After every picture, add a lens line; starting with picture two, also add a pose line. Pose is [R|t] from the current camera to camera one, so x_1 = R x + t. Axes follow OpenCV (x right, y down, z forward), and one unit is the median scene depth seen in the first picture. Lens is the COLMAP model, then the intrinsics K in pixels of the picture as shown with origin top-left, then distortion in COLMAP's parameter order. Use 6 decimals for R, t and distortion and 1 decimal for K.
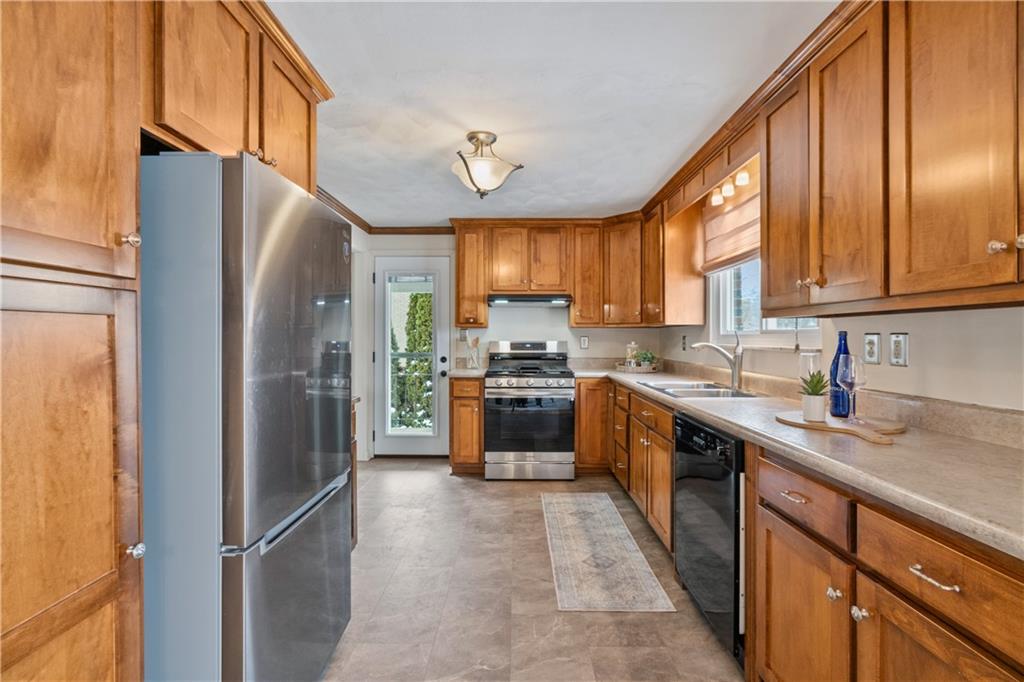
lens RADIAL K [[463.8, 0, 513.6], [0, 463.8, 338.7], [0, 0, 1]] dist [-0.009950, 0.005157]
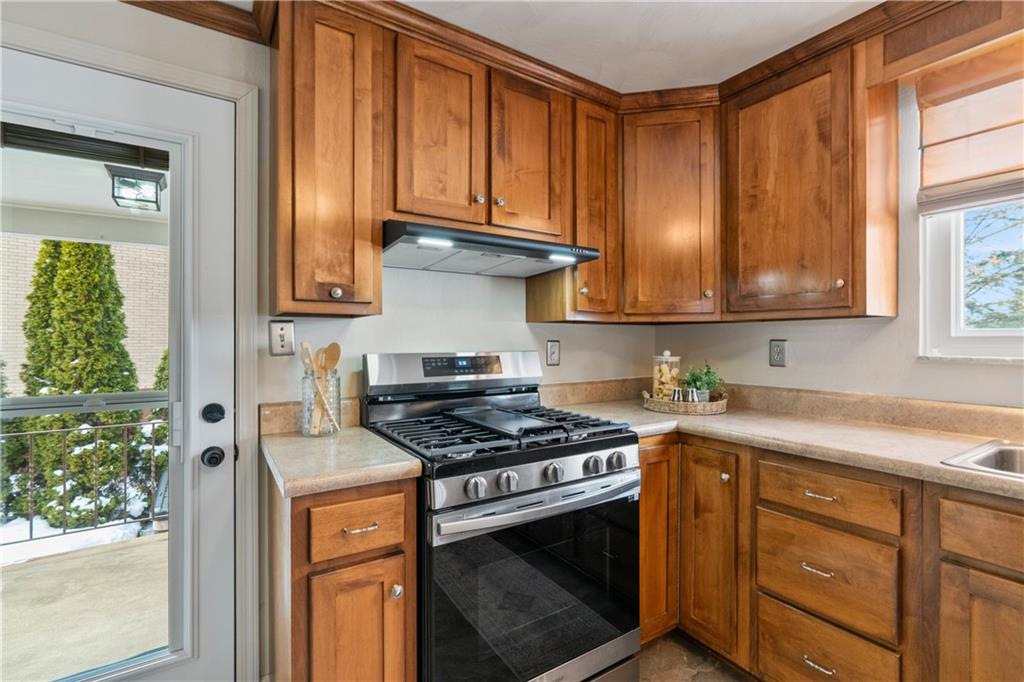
lens RADIAL K [[463.8, 0, 508.1], [0, 463.8, 340.0], [0, 0, 1]] dist [-0.009950, 0.005157]
pose [[0.831120, 0.000728, 0.556093, -0.171087], [0.002642, 0.999983, -0.005257, -0.003918], [-0.556087, 0.005839, 0.831103, 0.661646]]
